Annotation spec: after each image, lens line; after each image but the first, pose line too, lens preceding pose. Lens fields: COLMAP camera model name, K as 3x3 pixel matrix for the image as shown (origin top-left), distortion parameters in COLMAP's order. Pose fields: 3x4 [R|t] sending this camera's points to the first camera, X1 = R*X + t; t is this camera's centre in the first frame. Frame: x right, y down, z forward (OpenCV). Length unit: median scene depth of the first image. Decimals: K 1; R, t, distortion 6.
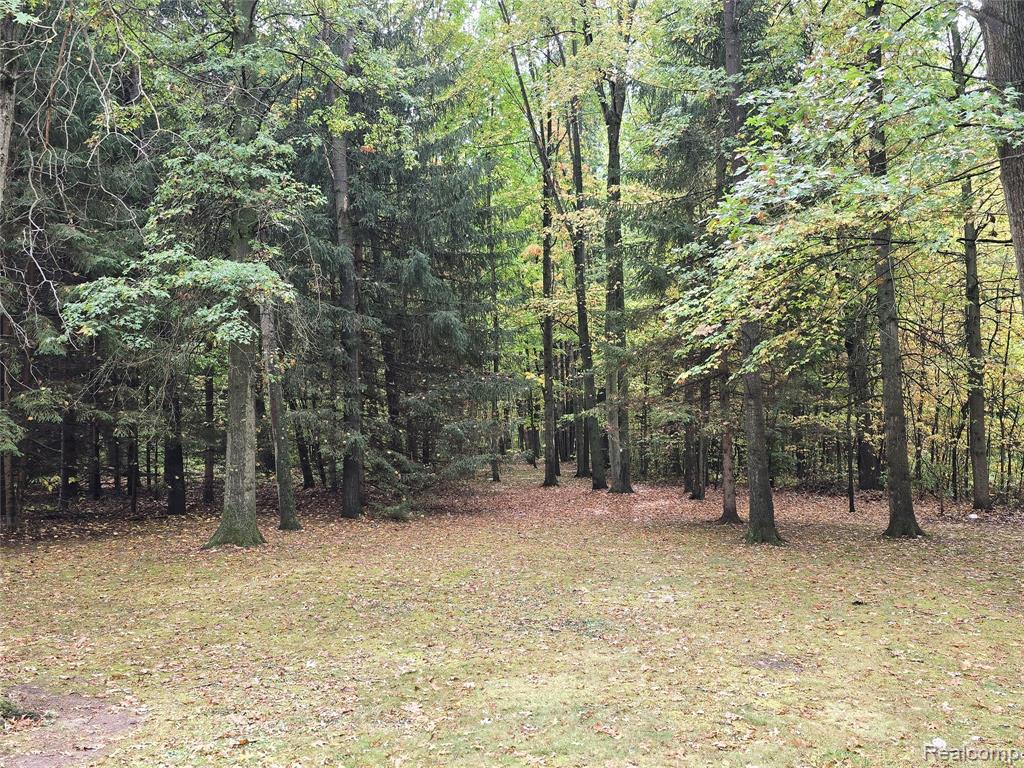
lens RADIAL K [[952.7, 0, 508.6], [0, 952.7, 379.5], [0, 0, 1]] dist [0.094137, -0.103725]
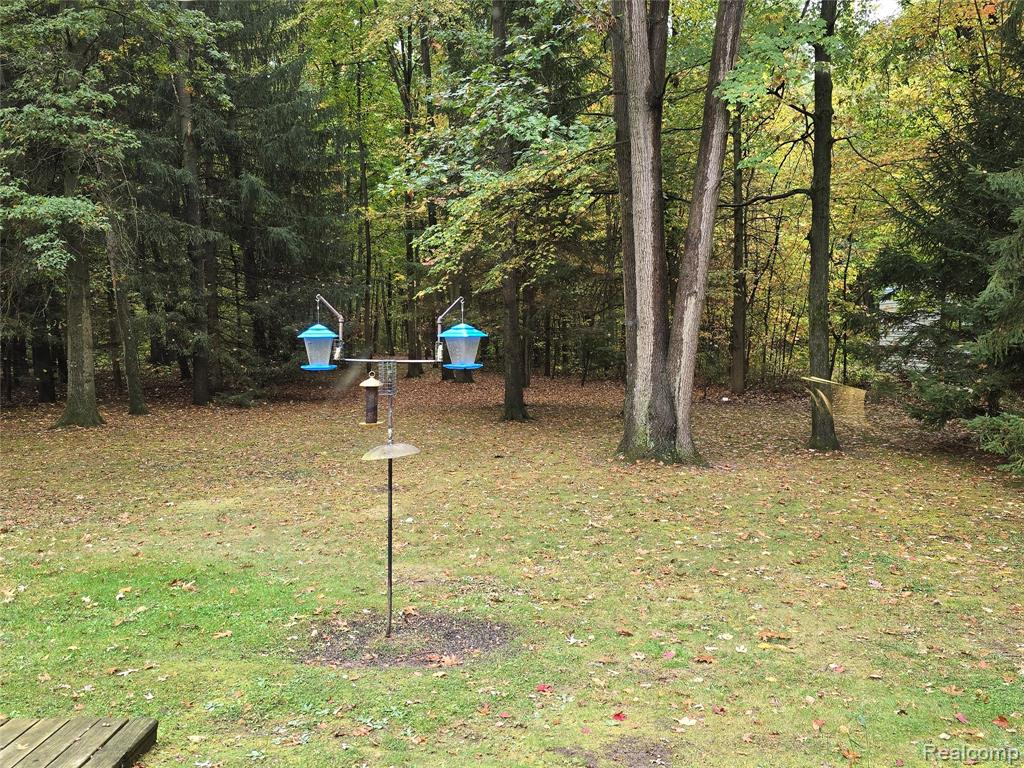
lens RADIAL K [[952.7, 0, 508.6], [0, 952.7, 379.5], [0, 0, 1]] dist [0.094137, -0.103725]
pose [[0.997577, -0.003185, 0.069499, 0.177347], [-0.004779, 0.993455, 0.114120, -0.031298], [-0.069408, -0.114176, 0.991033, -0.260560]]
